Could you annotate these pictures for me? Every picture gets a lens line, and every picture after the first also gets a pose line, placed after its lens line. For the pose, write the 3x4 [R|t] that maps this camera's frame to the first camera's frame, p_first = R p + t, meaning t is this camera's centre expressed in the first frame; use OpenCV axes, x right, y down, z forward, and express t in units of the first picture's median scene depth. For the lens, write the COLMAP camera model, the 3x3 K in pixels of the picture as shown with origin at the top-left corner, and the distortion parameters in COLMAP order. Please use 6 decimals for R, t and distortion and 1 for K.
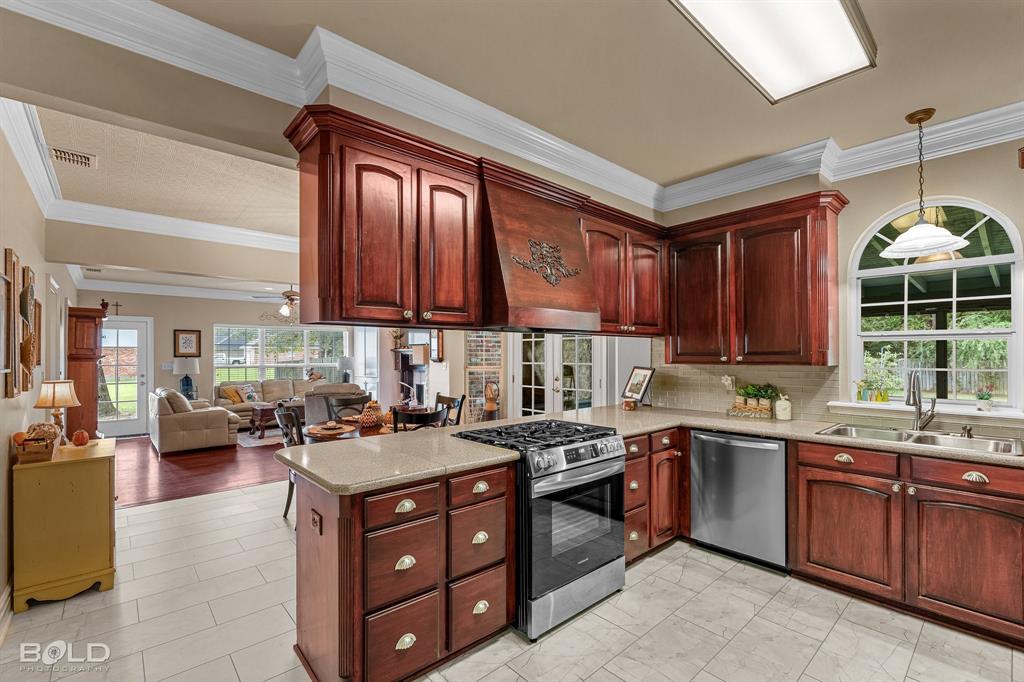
lens RADIAL K [[451.8, 0, 512.2], [0, 451.8, 351.4], [0, 0, 1]] dist [0.000199, -0.000008]
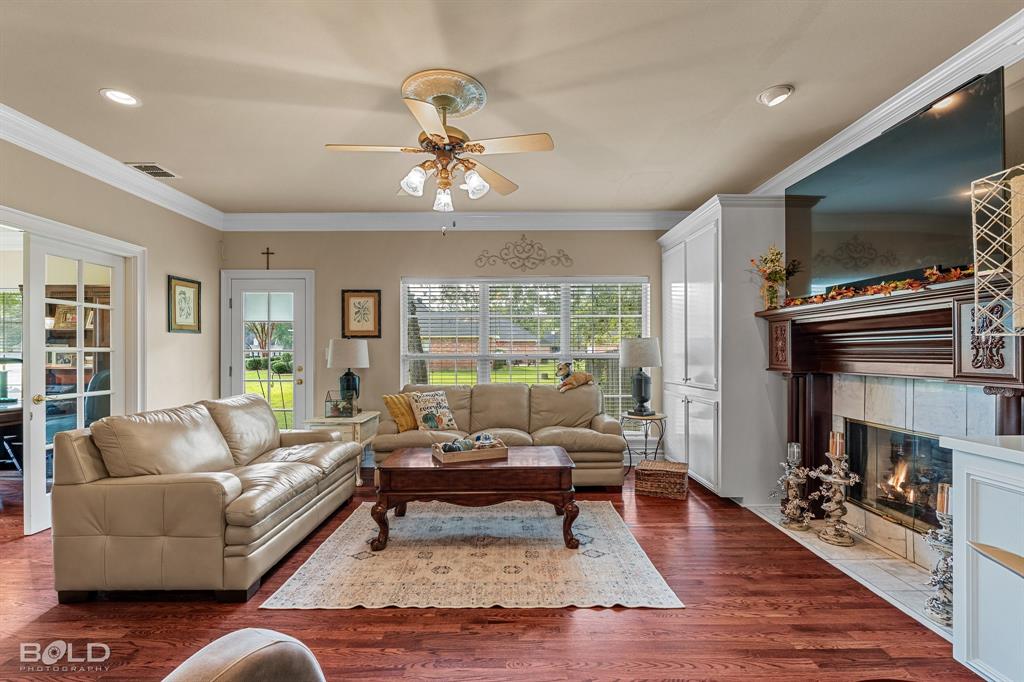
lens RADIAL K [[451.8, 0, 512.2], [0, 451.8, 351.4], [0, 0, 1]] dist [0.000199, -0.000008]
pose [[0.744448, 0.001815, -0.667678, -0.195151], [0.003471, 0.999972, 0.006589, 0.025439], [0.667671, -0.007223, 0.744421, 0.681660]]
